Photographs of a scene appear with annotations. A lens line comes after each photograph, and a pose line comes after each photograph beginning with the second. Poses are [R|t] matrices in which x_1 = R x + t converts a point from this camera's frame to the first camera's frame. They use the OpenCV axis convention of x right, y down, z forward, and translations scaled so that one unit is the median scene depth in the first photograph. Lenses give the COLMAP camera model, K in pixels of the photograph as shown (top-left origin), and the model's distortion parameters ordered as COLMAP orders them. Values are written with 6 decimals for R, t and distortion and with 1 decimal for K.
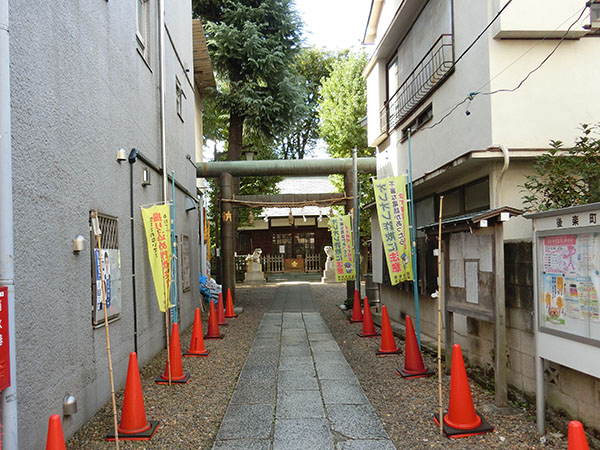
lens RADIAL K [[513.4, 0, 299.9], [0, 513.4, 254.1], [0, 0, 1]] dist [-0.005730, -0.002440]
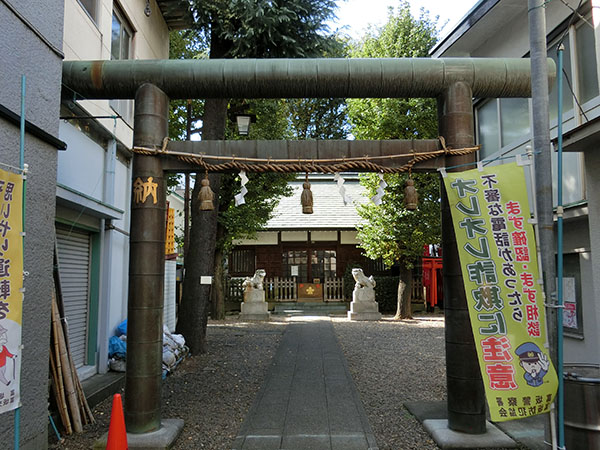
lens RADIAL K [[473.2, 0, 281.7], [0, 473.2, 224.5], [0, 0, 1]] dist [-0.005438, -0.000551]
pose [[0.997401, 0.016763, -0.070076, -0.009066], [-0.023887, 0.994489, -0.102081, -0.010044], [0.067979, 0.103490, 0.992305, 0.516843]]
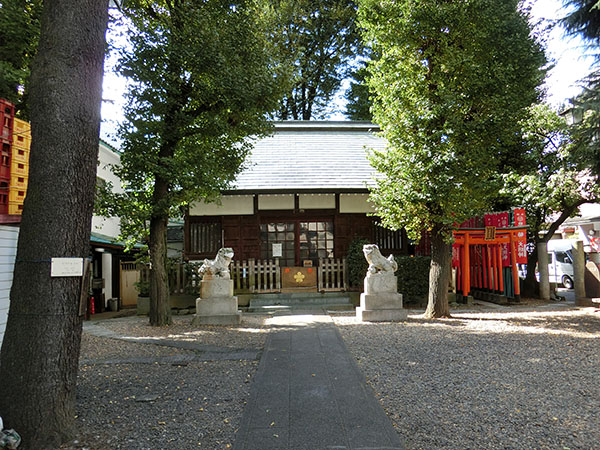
lens RADIAL K [[489.5, 0, 306.1], [0, 489.5, 237.0], [0, 0, 1]] dist [-0.002941, 0.000393]
pose [[0.999725, 0.010227, 0.021122, -0.026208], [-0.009402, 0.999203, -0.038800, -0.005719], [-0.021502, 0.038591, 0.999024, 0.853900]]
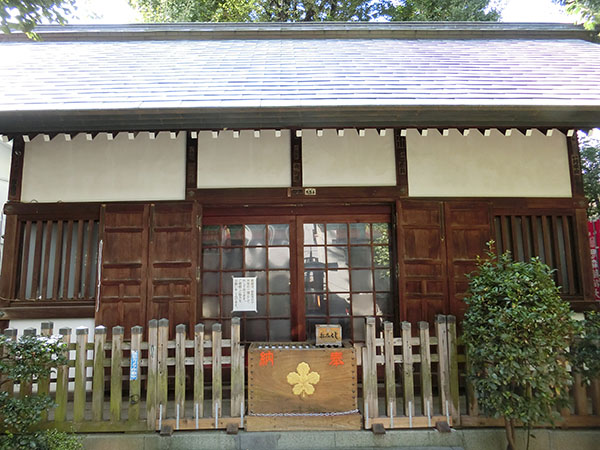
lens RADIAL K [[473.2, 0, 281.7], [0, 473.2, 224.5], [0, 0, 1]] dist [-0.005438, -0.000551]
pose [[0.999324, 0.011283, -0.034984, -0.022871], [-0.016609, 0.987627, -0.155937, -0.013771], [0.032791, 0.156412, 0.987147, 1.493082]]
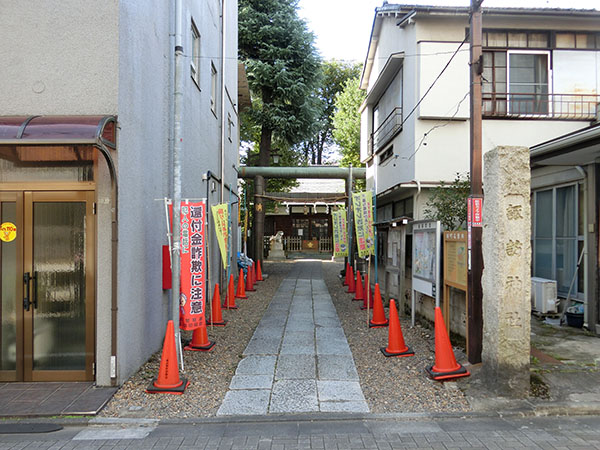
lens RADIAL K [[489.5, 0, 306.1], [0, 489.5, 237.0], [0, 0, 1]] dist [-0.002941, 0.000393]
pose [[0.999133, 0.031378, -0.027366, 0.018824], [-0.031342, 0.999507, 0.001760, -0.001083], [0.027407, -0.000901, 0.999624, -0.253702]]
